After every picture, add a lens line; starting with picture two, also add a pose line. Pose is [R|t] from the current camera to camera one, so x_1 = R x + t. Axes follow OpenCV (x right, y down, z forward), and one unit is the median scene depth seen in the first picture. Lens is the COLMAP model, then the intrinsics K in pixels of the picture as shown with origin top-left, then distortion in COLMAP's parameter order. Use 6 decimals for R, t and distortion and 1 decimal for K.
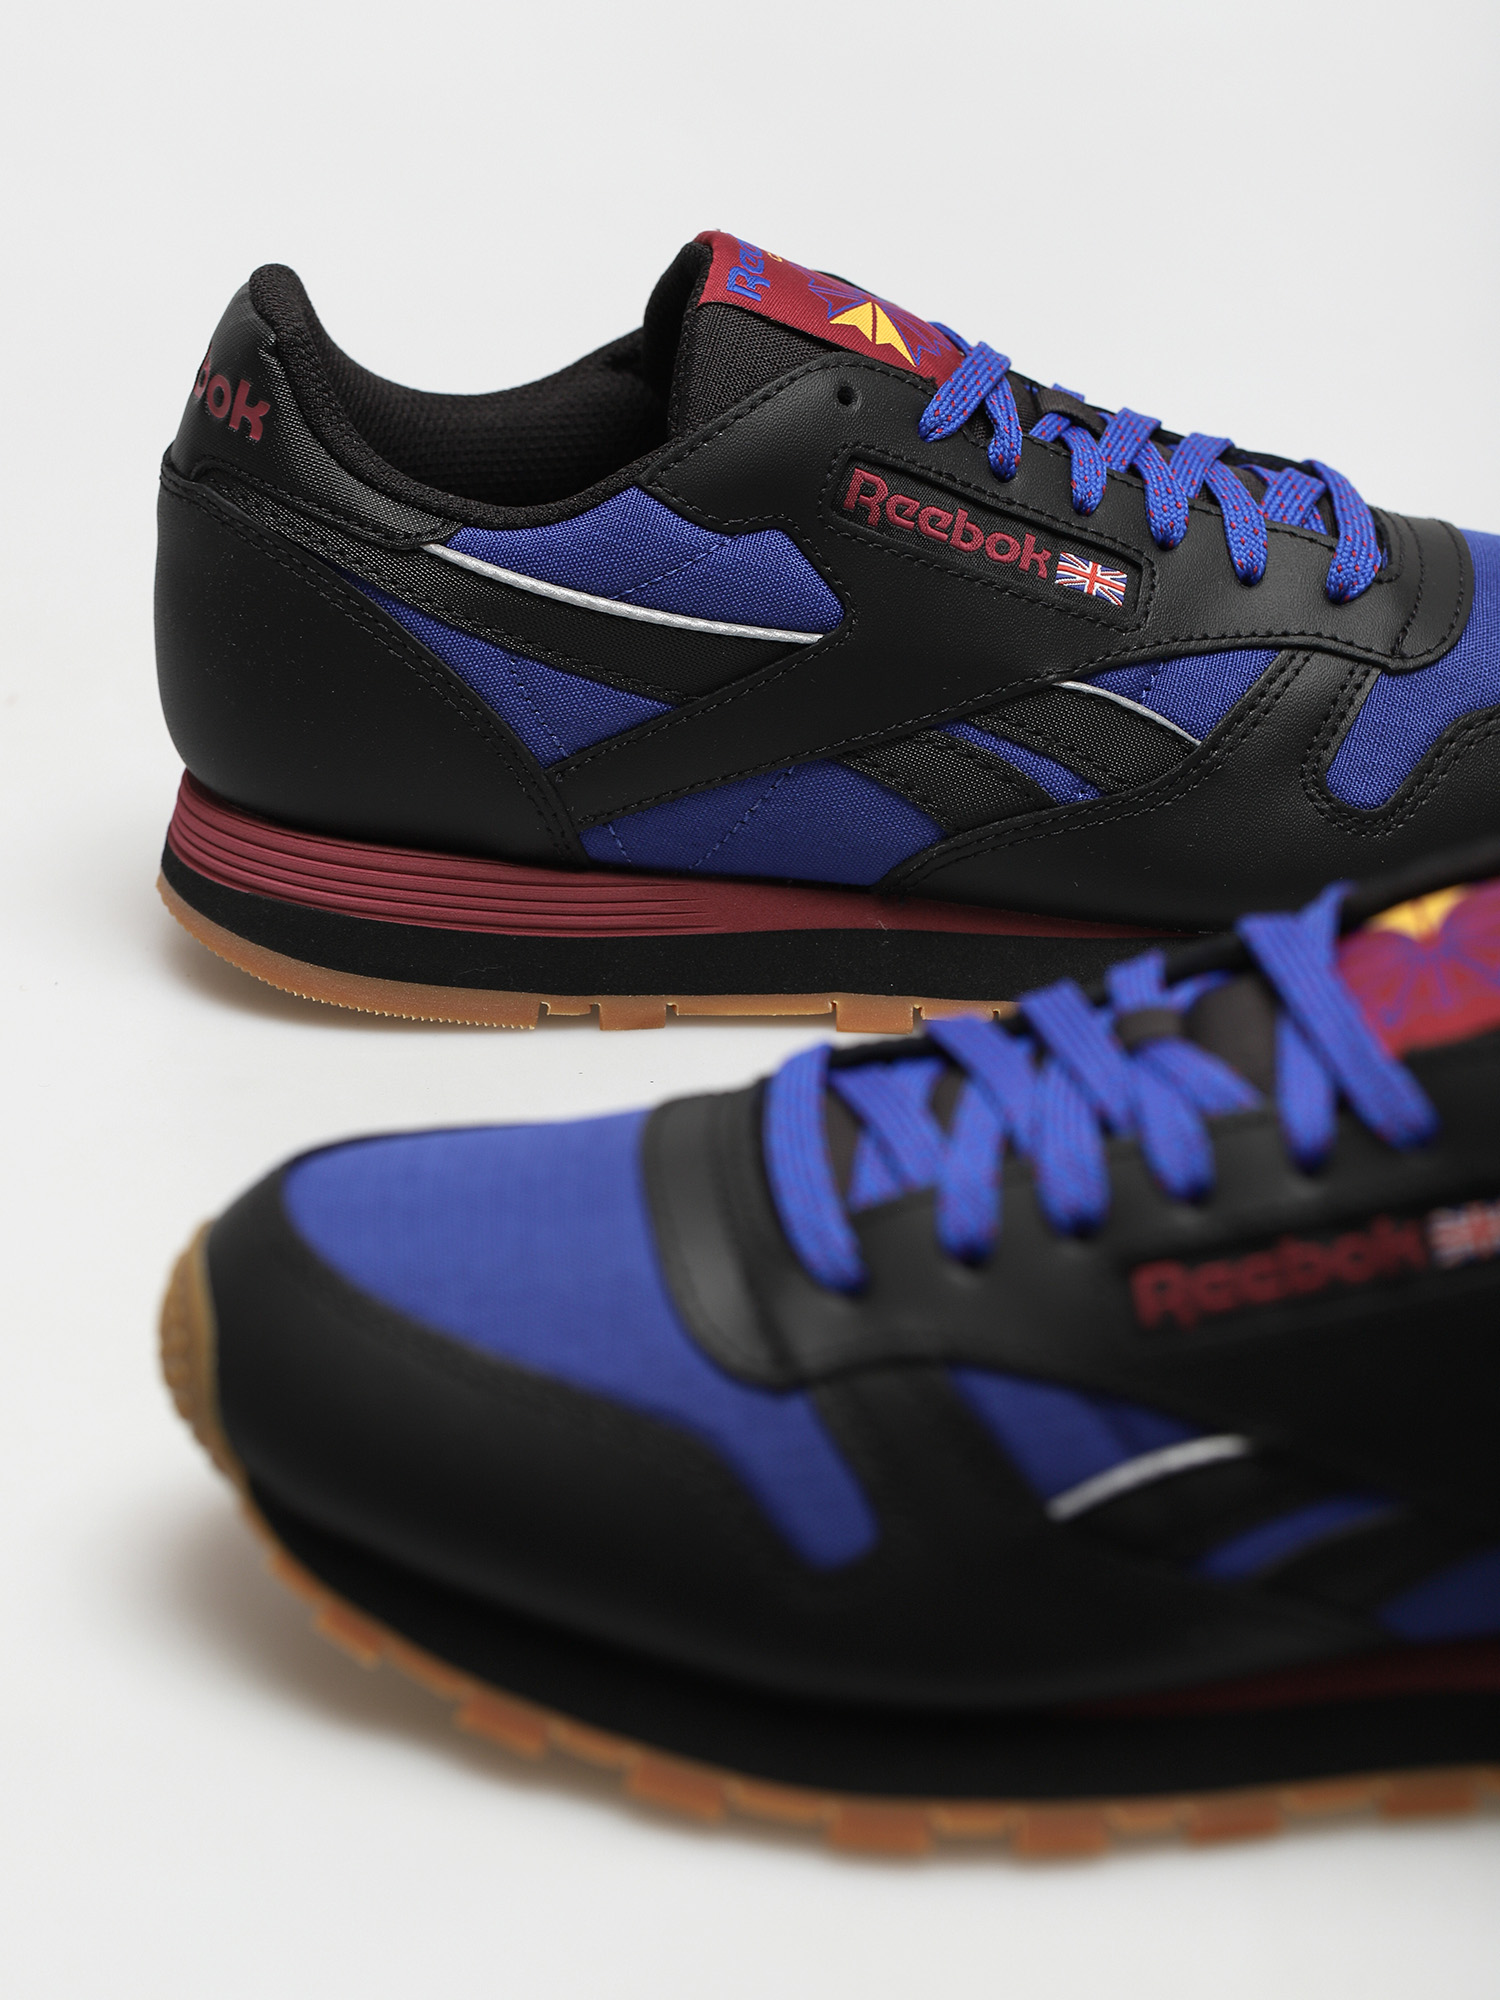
lens RADIAL K [[6727.1, 0, 750.0], [0, 6727.1, 1000.0], [0, 0, 1]] dist [-0.151116, -0.875427]
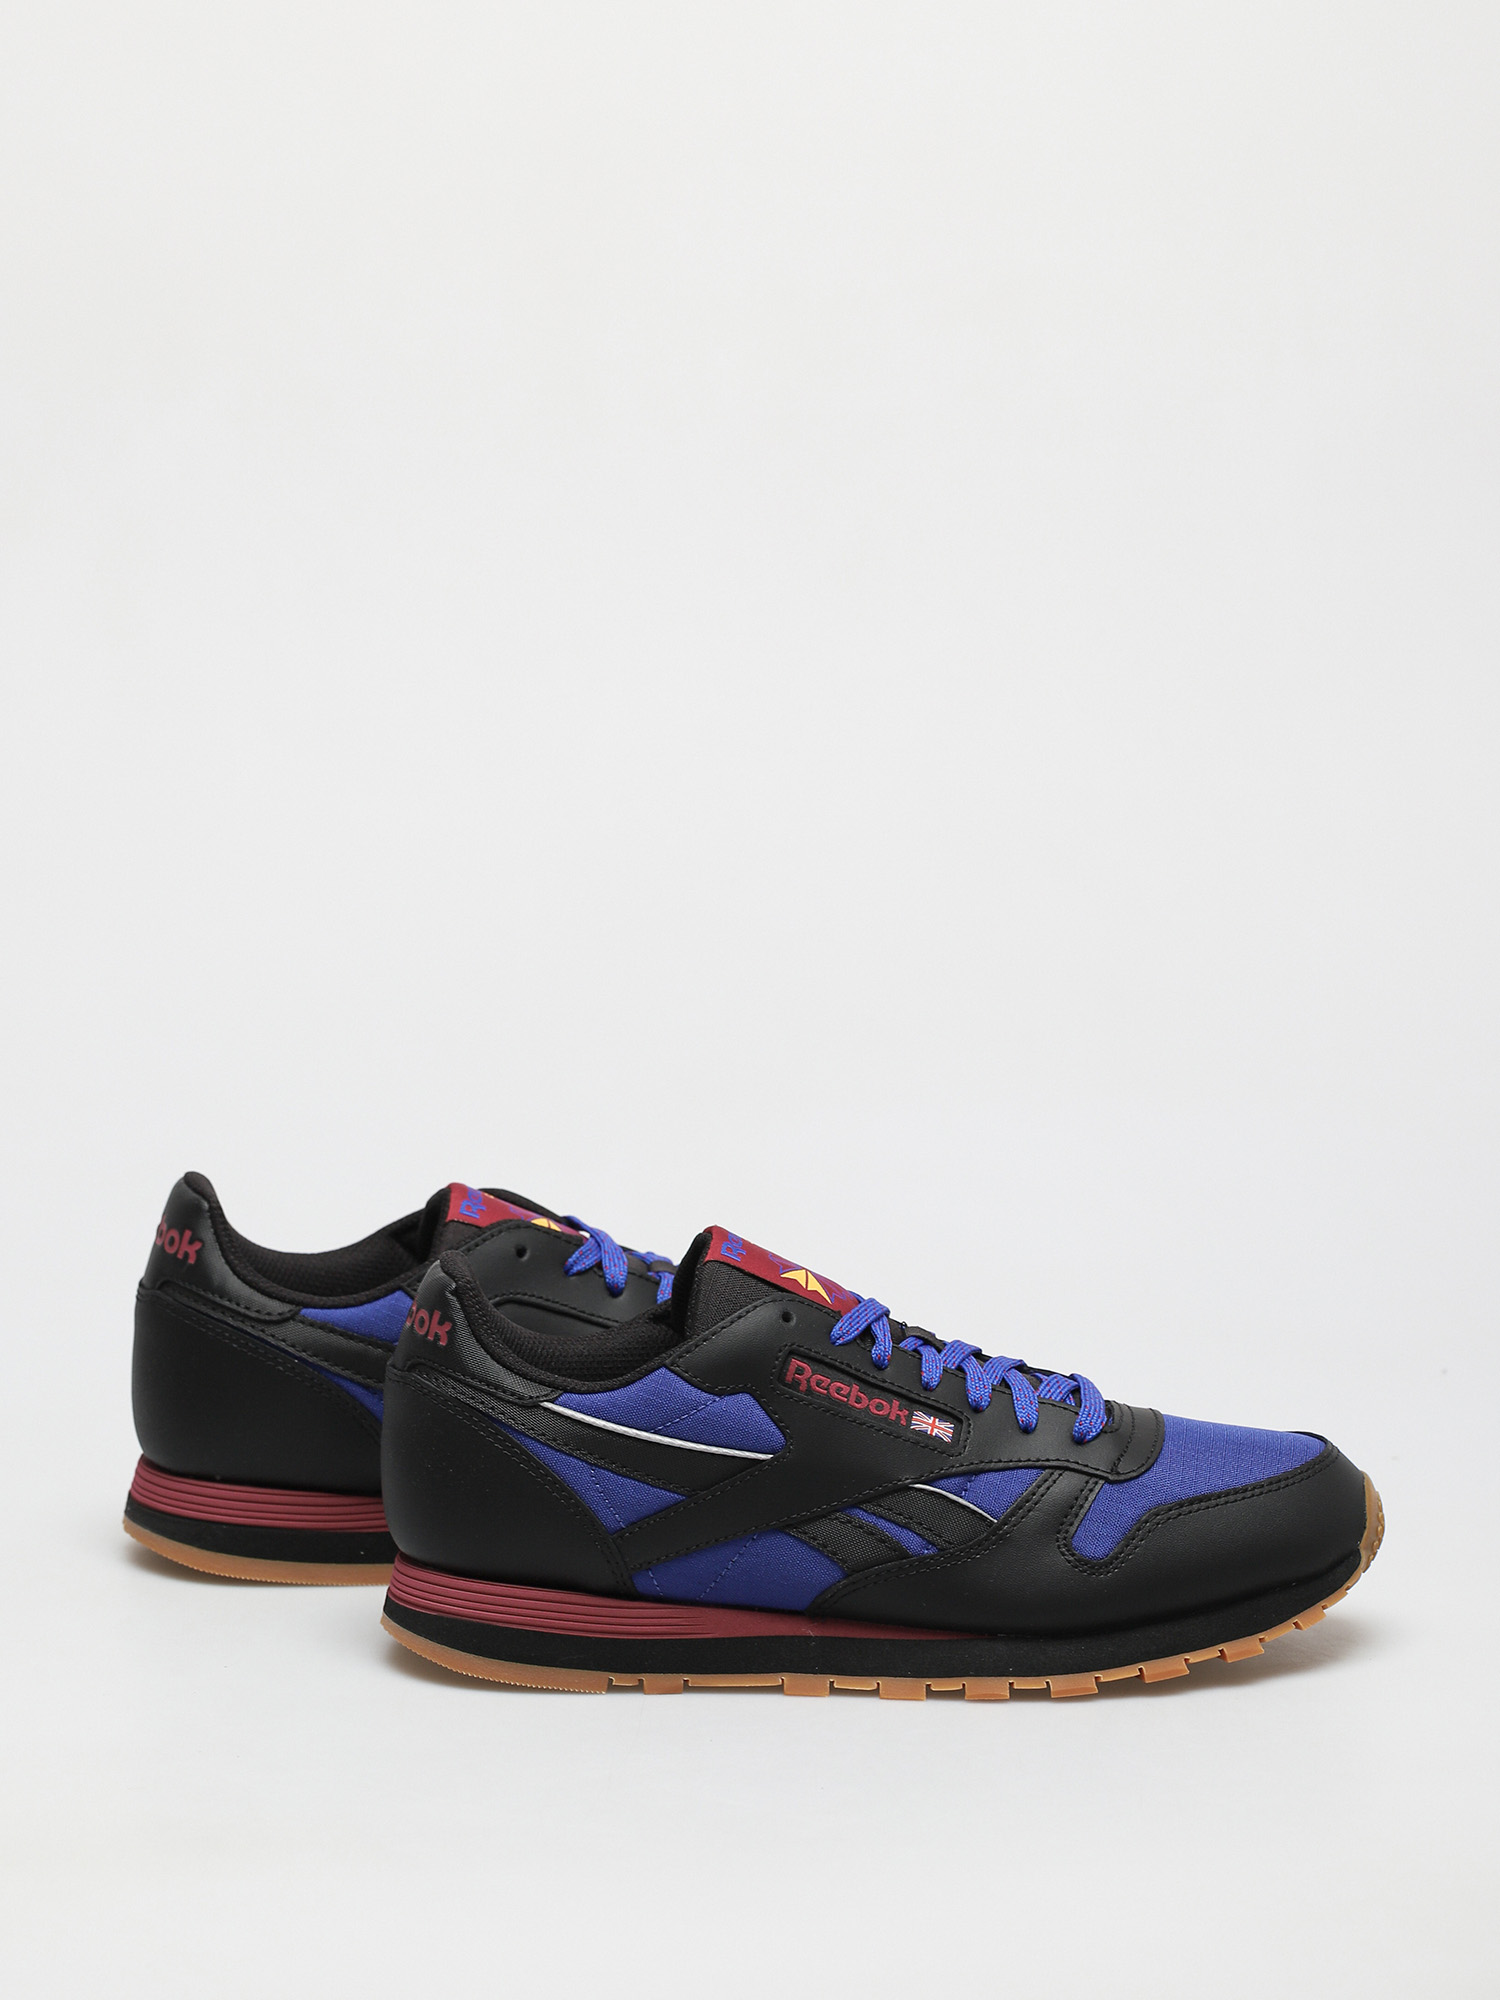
lens RADIAL K [[6727.1, 0, 750.0], [0, 6727.1, 1000.0], [0, 0, 1]] dist [-0.151116, -0.875427]
pose [[0.999808, -0.004936, -0.018959, 0.037559], [0.000722, 0.976368, -0.216114, 0.200684], [0.019578, 0.216059, 0.976184, -0.690190]]
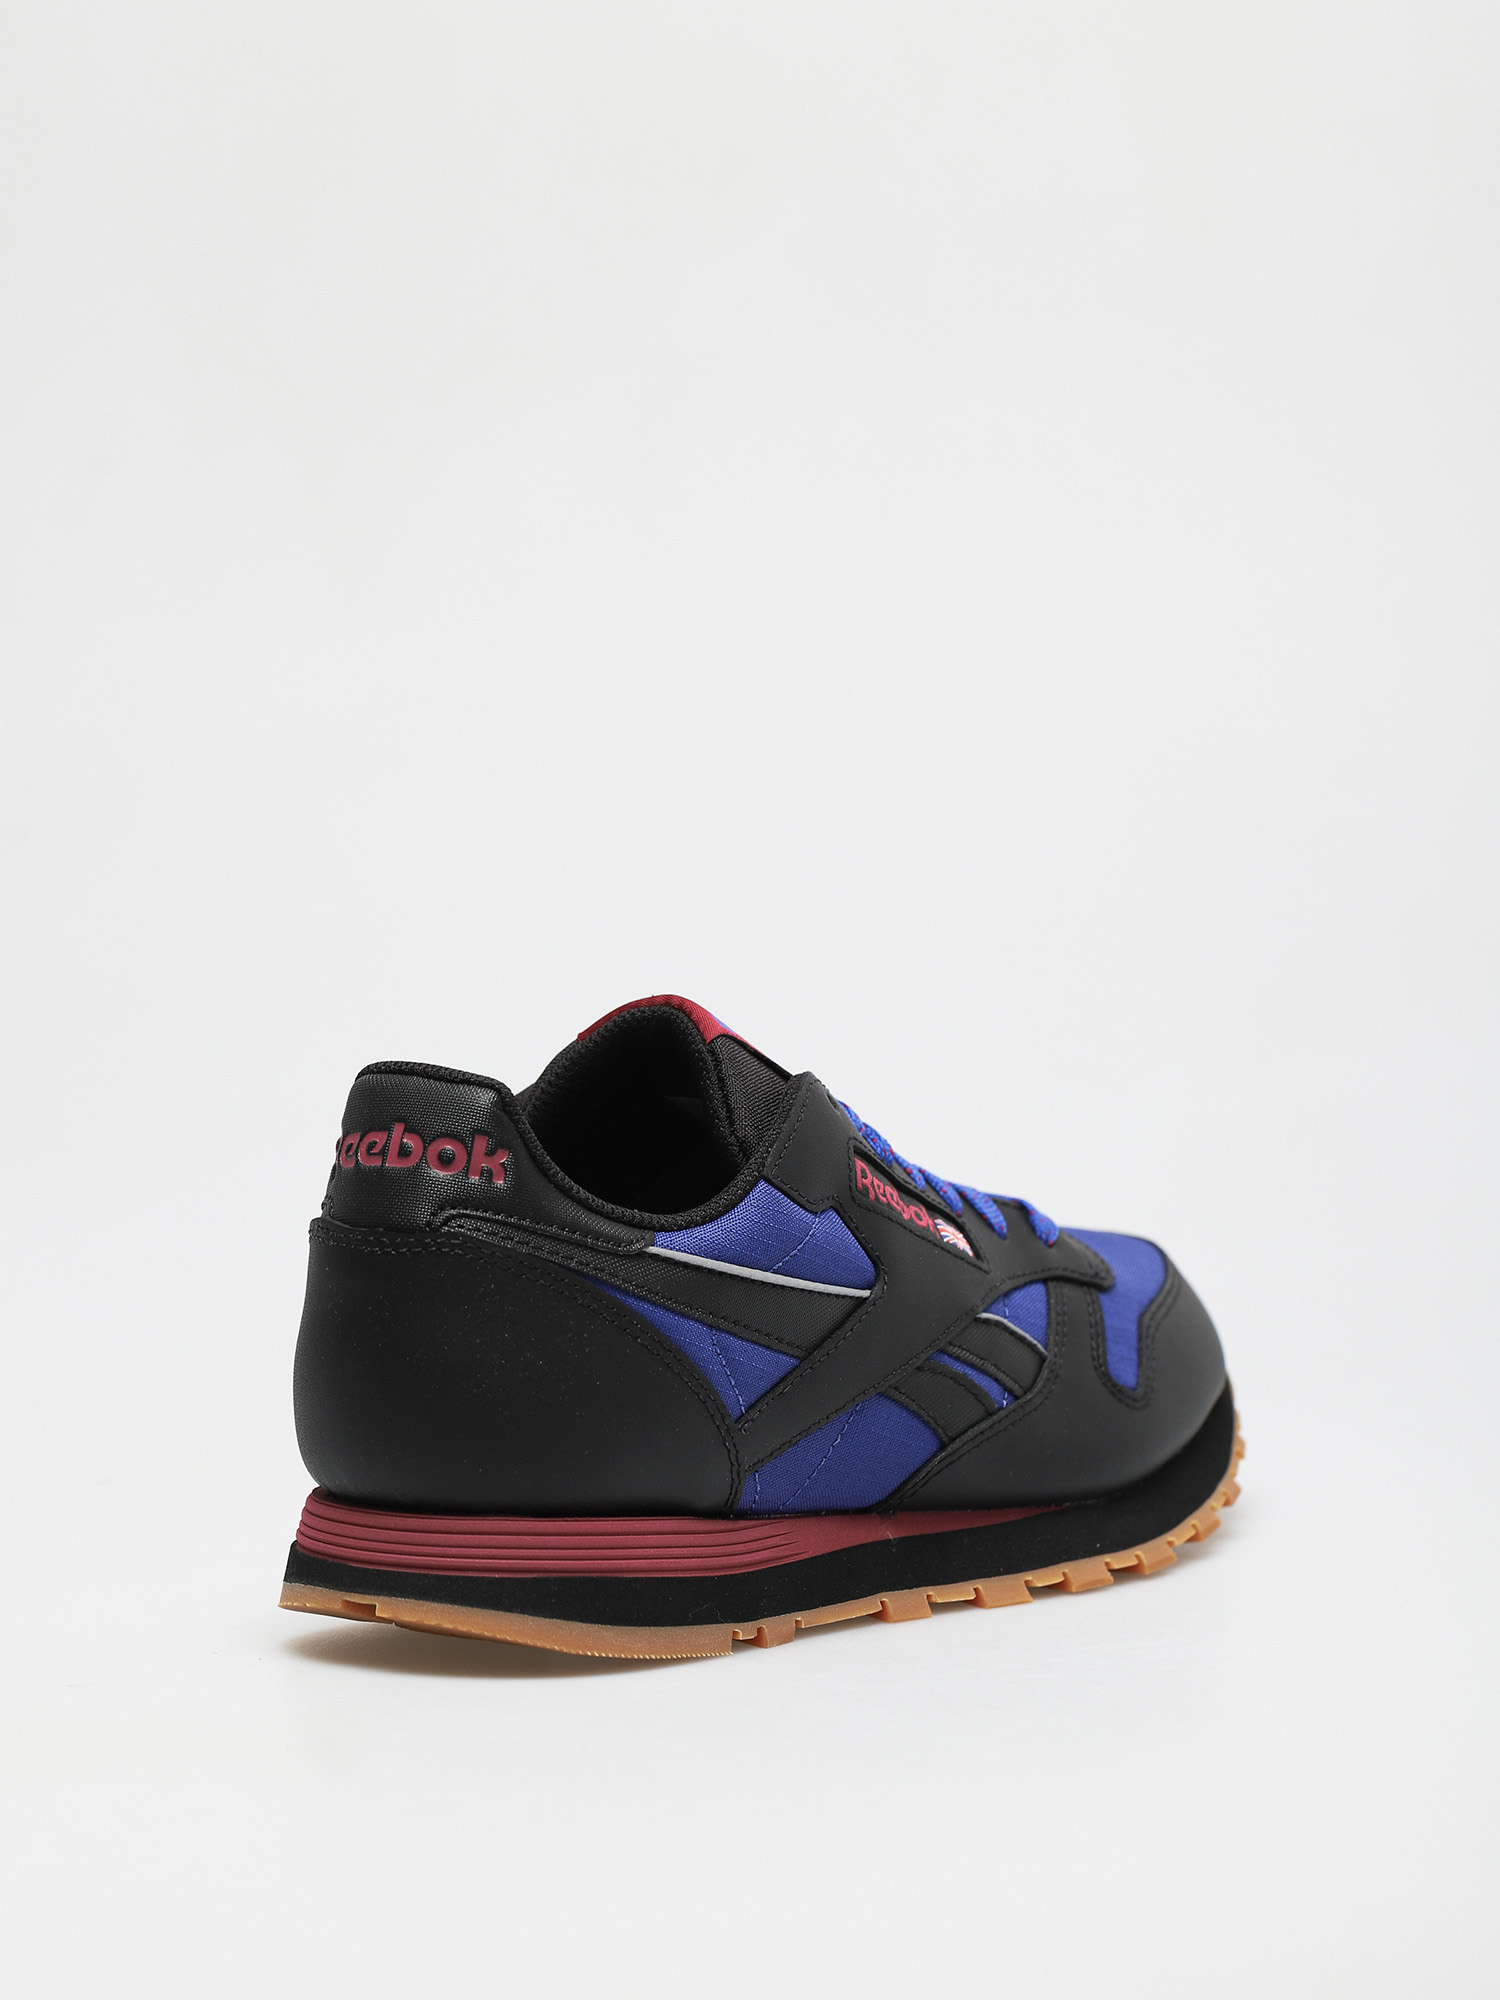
lens RADIAL K [[6727.1, 0, 750.0], [0, 6727.1, 1000.0], [0, 0, 1]] dist [-0.151116, -0.875427]
pose [[0.664188, -0.070814, 0.744204, -0.908758], [0.264032, 0.953566, -0.144908, 0.067166], [-0.699387, 0.292740, 0.652044, 0.195374]]
